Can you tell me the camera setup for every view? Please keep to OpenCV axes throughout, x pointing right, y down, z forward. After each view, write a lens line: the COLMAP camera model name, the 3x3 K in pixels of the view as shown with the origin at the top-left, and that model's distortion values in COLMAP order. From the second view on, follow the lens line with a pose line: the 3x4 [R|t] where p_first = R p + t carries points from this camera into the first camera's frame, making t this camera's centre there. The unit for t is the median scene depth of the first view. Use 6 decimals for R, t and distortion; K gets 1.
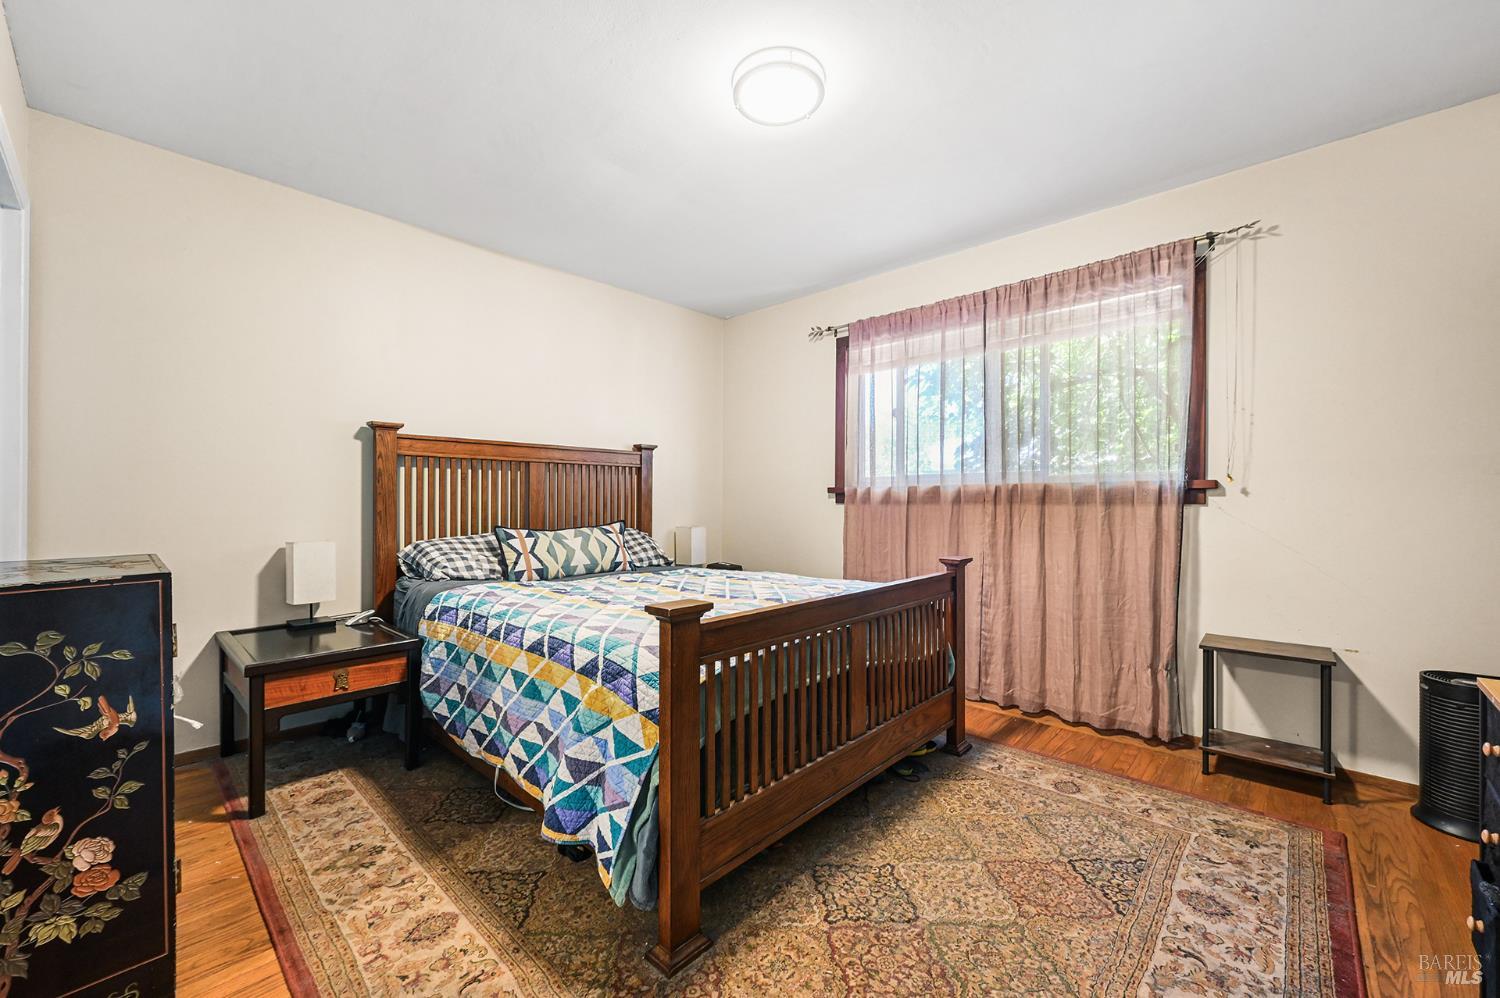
lens RADIAL K [[594.0, 0, 748.9], [0, 594.0, 499.3], [0, 0, 1]] dist [-0.006112, -0.000348]
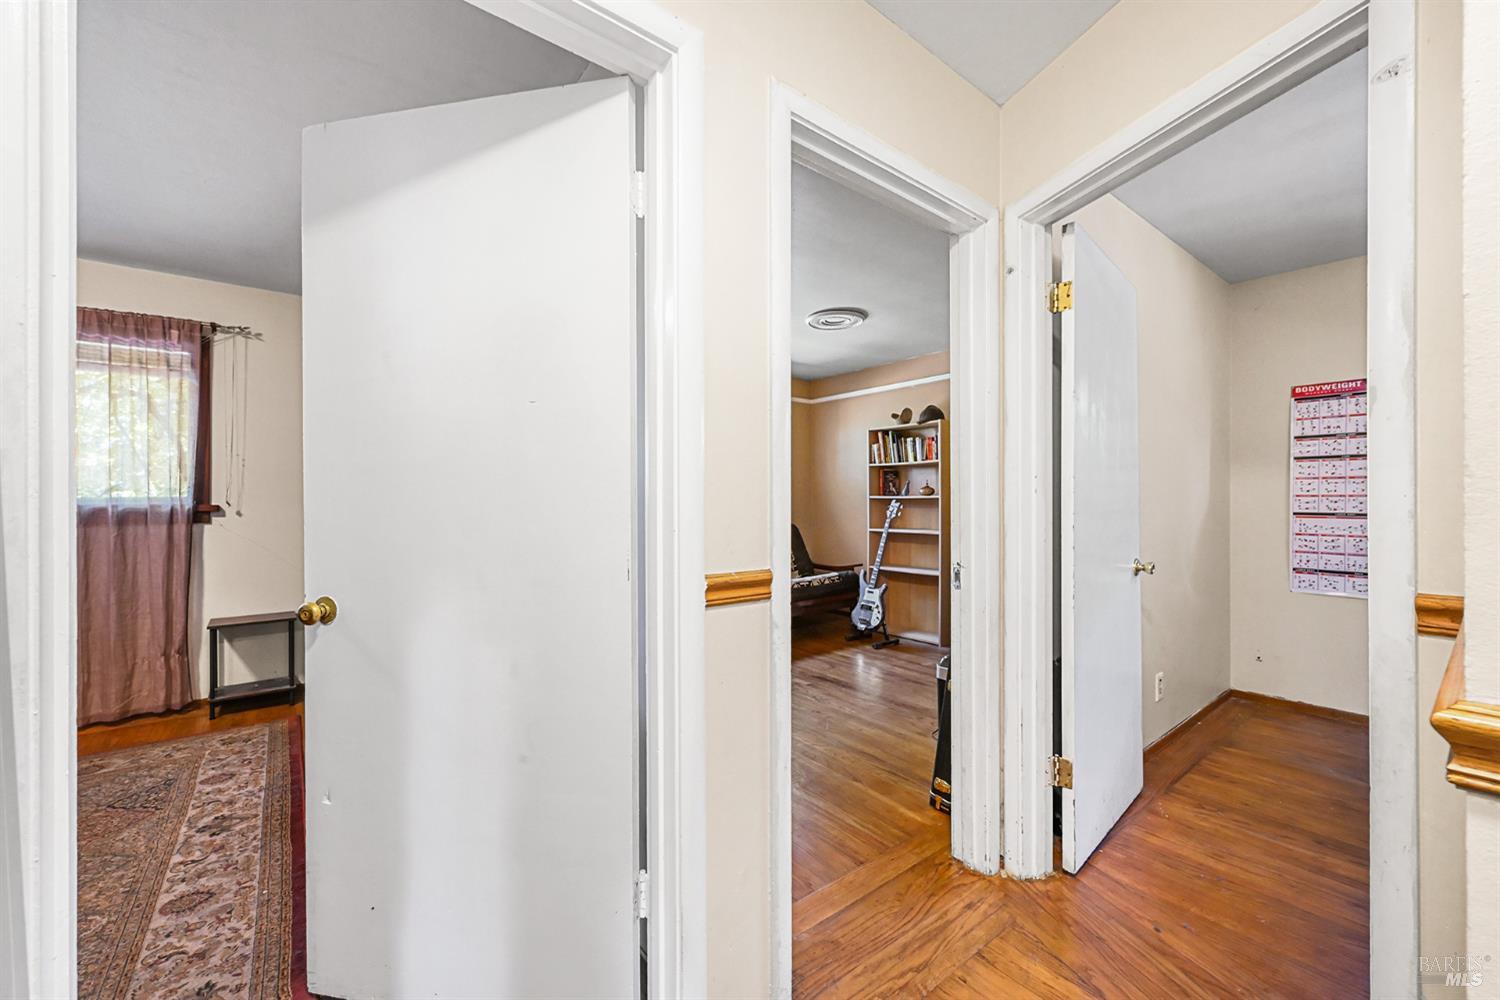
lens RADIAL K [[595.5, 0, 742.6], [0, 595.5, 500.3], [0, 0, 1]] dist [-0.000969, -0.000376]
pose [[0.164594, -0.003759, 0.986354, -0.359938], [0.000853, 0.999993, 0.003669, -0.046262], [-0.986361, 0.000237, 0.164596, -0.414151]]
